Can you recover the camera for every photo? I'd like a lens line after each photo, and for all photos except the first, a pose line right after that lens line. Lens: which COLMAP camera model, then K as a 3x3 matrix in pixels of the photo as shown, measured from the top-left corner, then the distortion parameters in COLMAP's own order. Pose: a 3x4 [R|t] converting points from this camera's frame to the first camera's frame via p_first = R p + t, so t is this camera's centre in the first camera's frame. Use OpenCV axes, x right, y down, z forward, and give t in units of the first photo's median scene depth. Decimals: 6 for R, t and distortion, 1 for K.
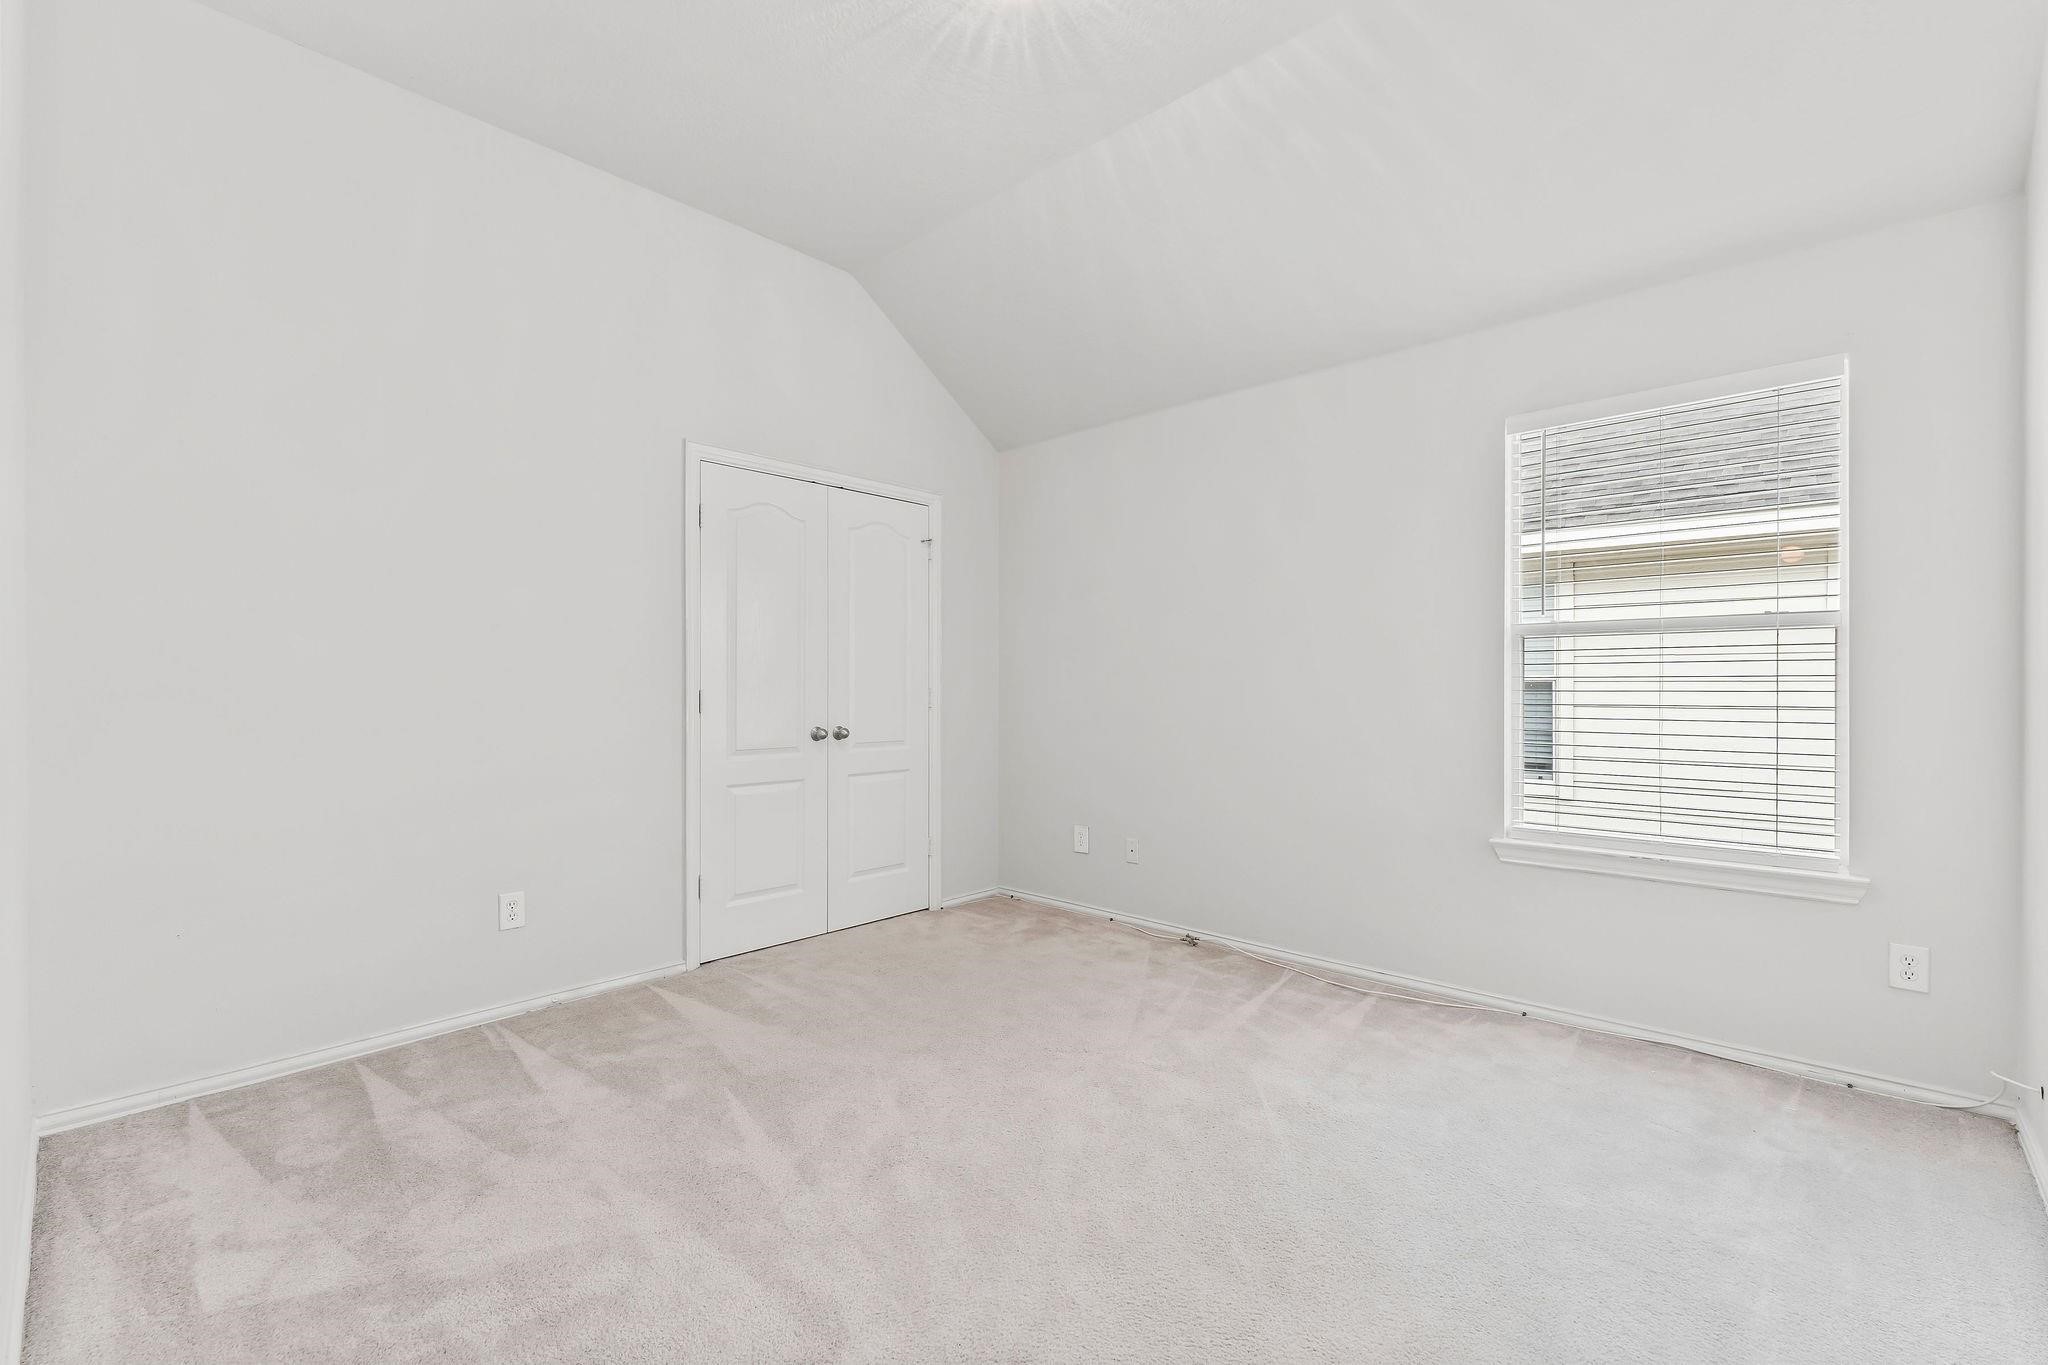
lens RADIAL K [[884.1, 0, 1014.2], [0, 884.1, 674.2], [0, 0, 1]] dist [0.000815, -0.000259]
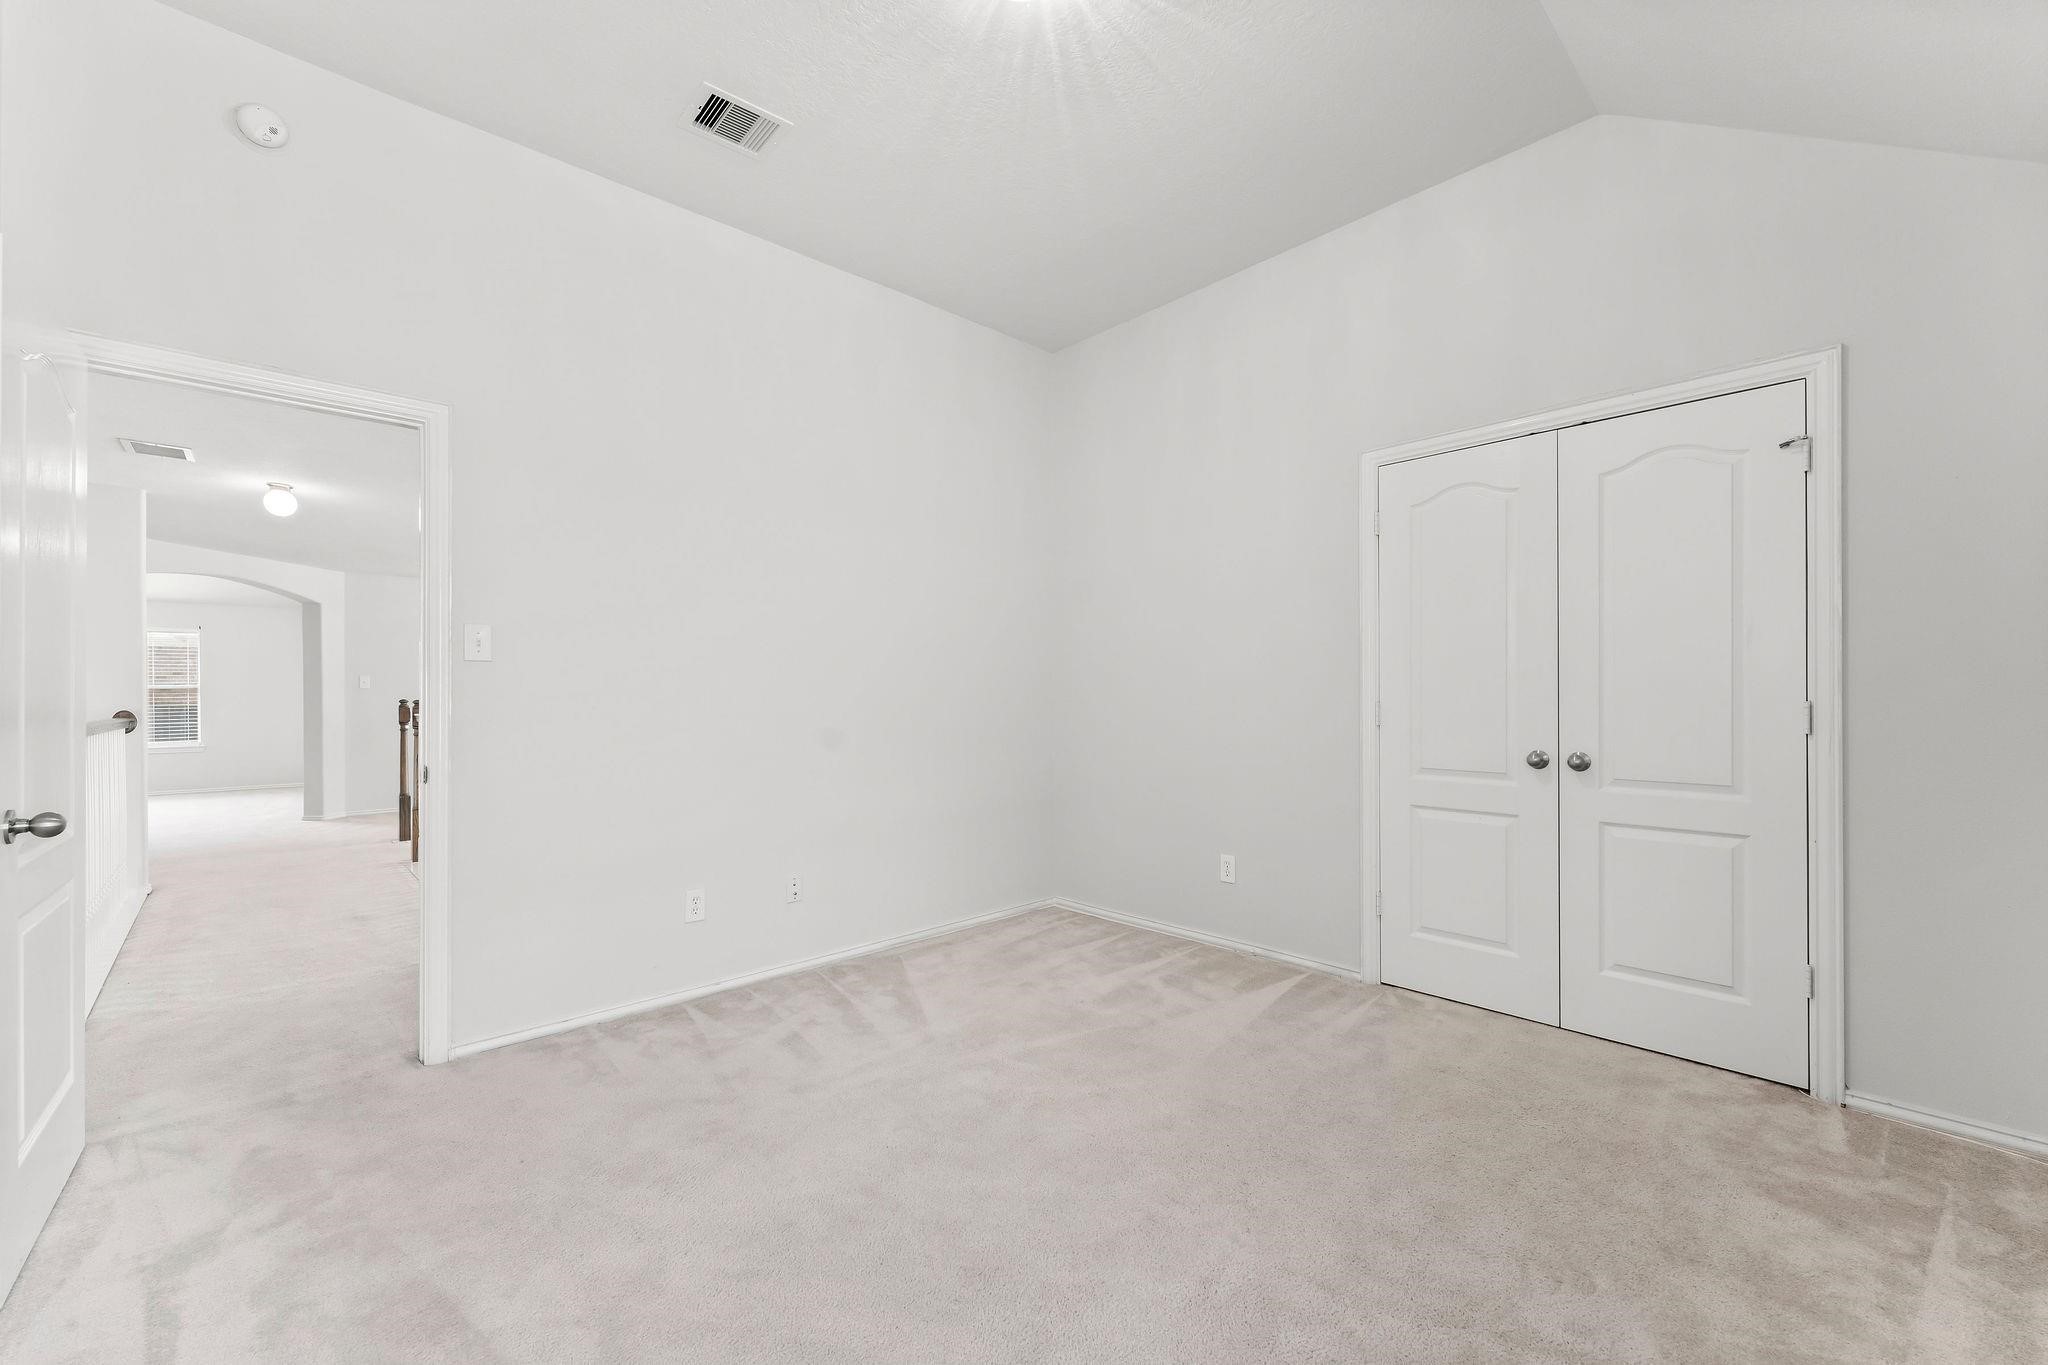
lens RADIAL K [[825.4, 0, 1015.2], [0, 825.4, 681.3], [0, 0, 1]] dist [0.004484, 0.000473]
pose [[-0.077136, -0.015550, -0.996899, 0.586101], [0.022752, 0.999591, -0.017353, 0.001451], [0.996761, -0.024020, -0.076750, 0.668290]]
